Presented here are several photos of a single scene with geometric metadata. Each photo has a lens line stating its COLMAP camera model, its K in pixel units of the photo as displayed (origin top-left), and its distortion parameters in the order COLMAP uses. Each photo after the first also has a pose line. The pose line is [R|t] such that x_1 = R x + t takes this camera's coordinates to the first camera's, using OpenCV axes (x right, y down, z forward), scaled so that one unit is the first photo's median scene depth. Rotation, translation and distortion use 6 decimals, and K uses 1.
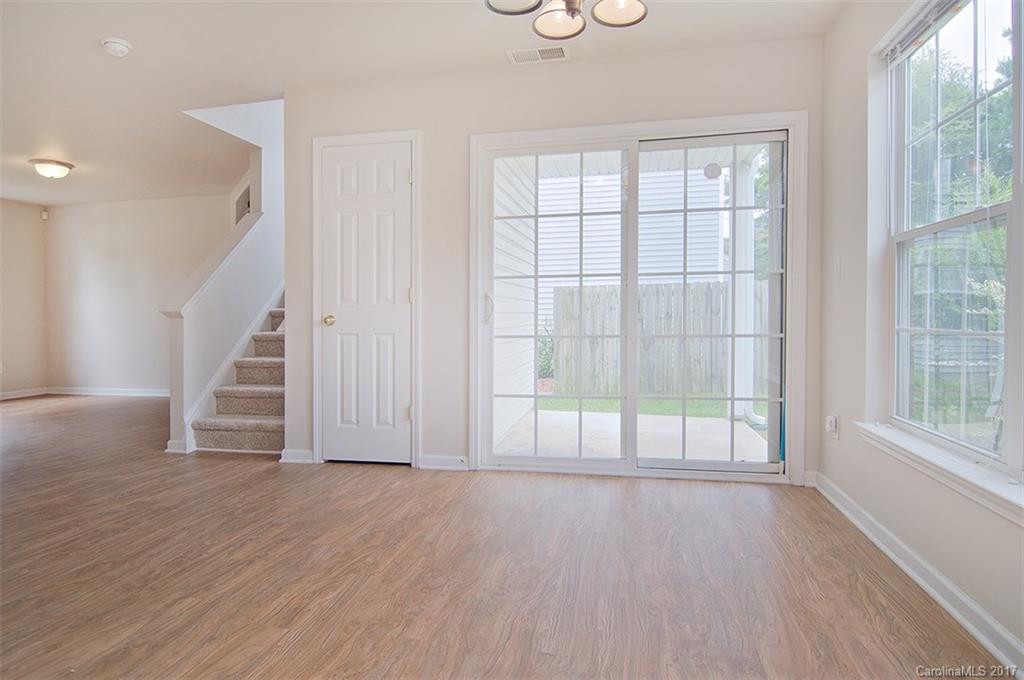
lens RADIAL K [[567.0, 0, 517.7], [0, 567.0, 315.0], [0, 0, 1]] dist [-0.005083, -0.011001]
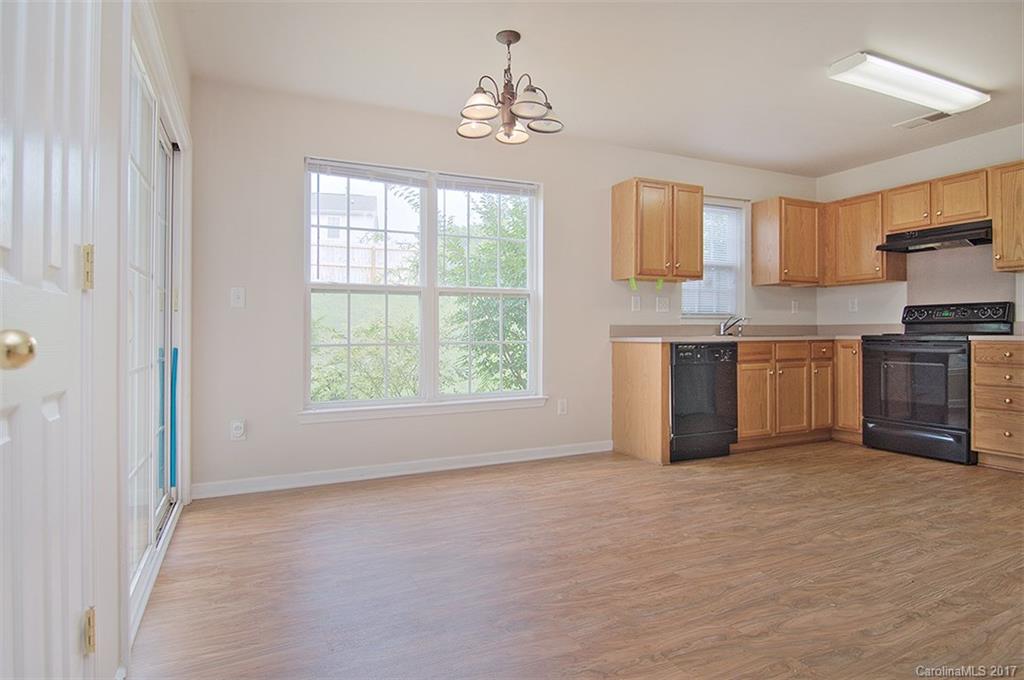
lens RADIAL K [[567.0, 0, 520.3], [0, 567.0, 359.0], [0, 0, 1]] dist [-0.005083, -0.011001]
pose [[-0.605787, -0.020679, 0.795358, -0.966473], [0.013720, 0.999242, 0.036430, 0.016703], [-0.795509, 0.032980, -0.605044, 1.632451]]
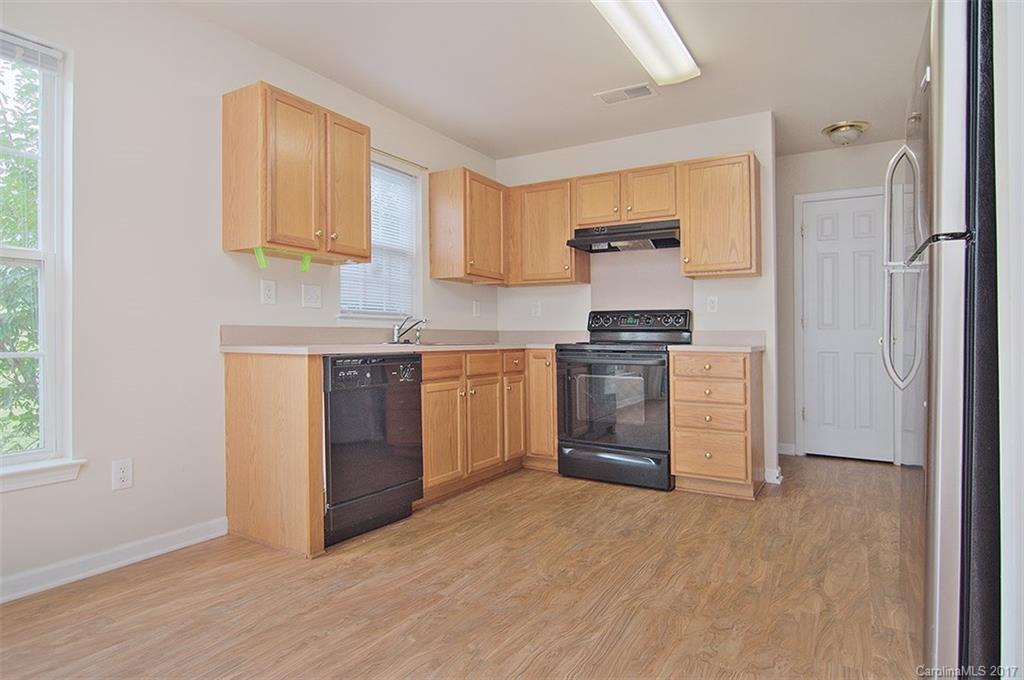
lens RADIAL K [[567.0, 0, 513.6], [0, 567.0, 351.5], [0, 0, 1]] dist [-0.005083, -0.011001]
pose [[-0.942630, -0.003214, 0.333825, -0.530128], [0.004669, 0.999729, 0.022807, 0.005383], [-0.333808, 0.023057, -0.942359, 1.065246]]
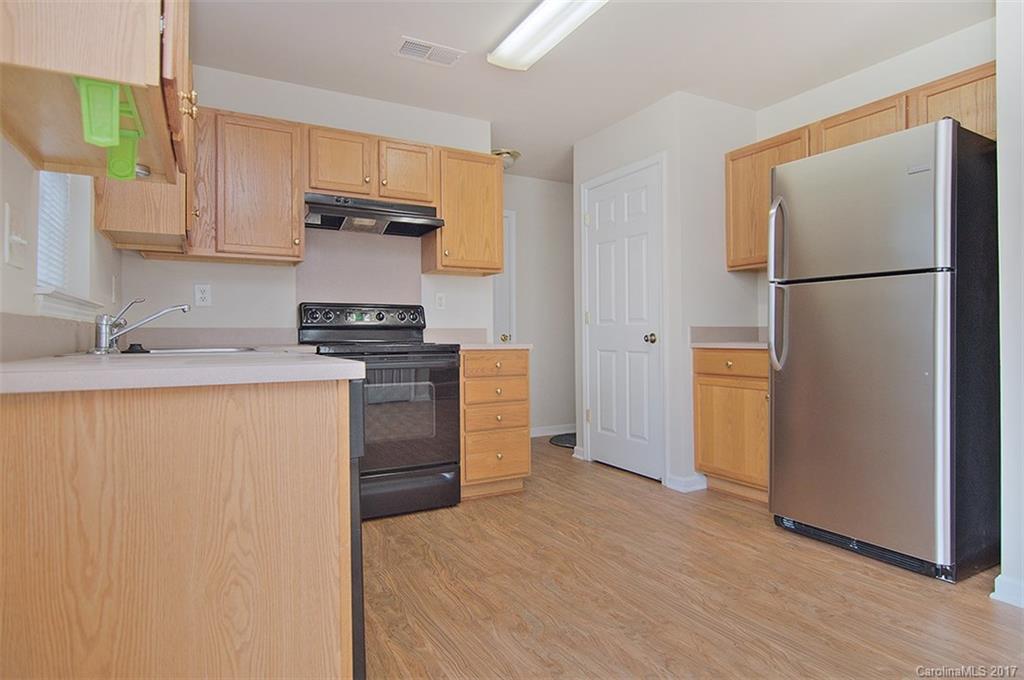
lens RADIAL K [[567.0, 0, 512.7], [0, 567.0, 331.3], [0, 0, 1]] dist [-0.005083, -0.011001]
pose [[-0.765776, 0.011332, -0.643007, 0.422105], [0.014231, 0.999899, 0.000673, -0.005447], [0.642949, -0.008636, -0.765860, 0.618333]]
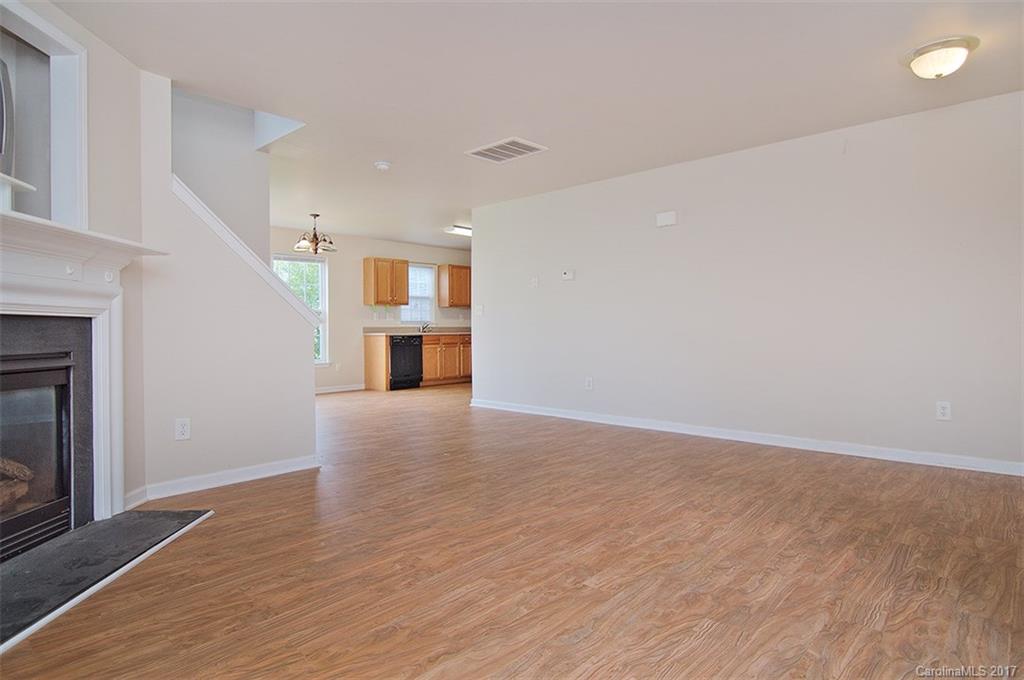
lens RADIAL K [[567.0, 0, 512.1], [0, 567.0, 343.1], [0, 0, 1]] dist [-0.005083, -0.011001]
pose [[-0.848627, 0.002966, 0.528984, -2.699188], [0.014189, 0.999752, 0.017157, 0.036561], [-0.528802, 0.022065, -0.848459, 3.118435]]
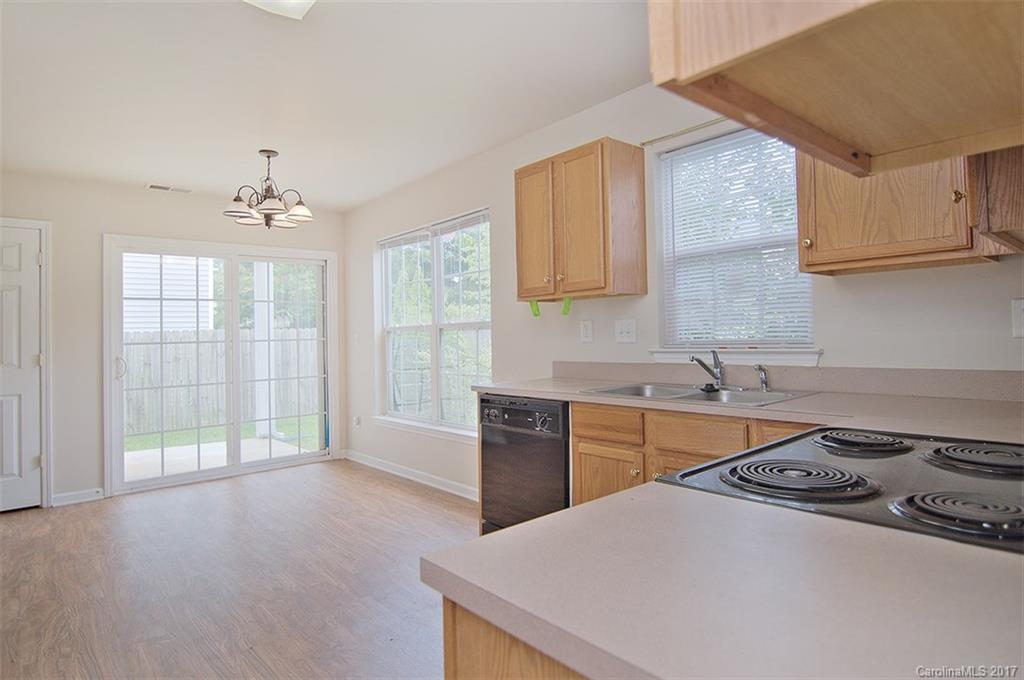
lens RADIAL K [[567.0, 0, 508.3], [0, 567.0, 348.4], [0, 0, 1]] dist [-0.005083, -0.011001]
pose [[0.612822, -0.021795, 0.789920, -0.832152], [0.021098, 0.999714, 0.011216, -0.084735], [-0.789939, 0.009793, 0.613107, -0.764720]]
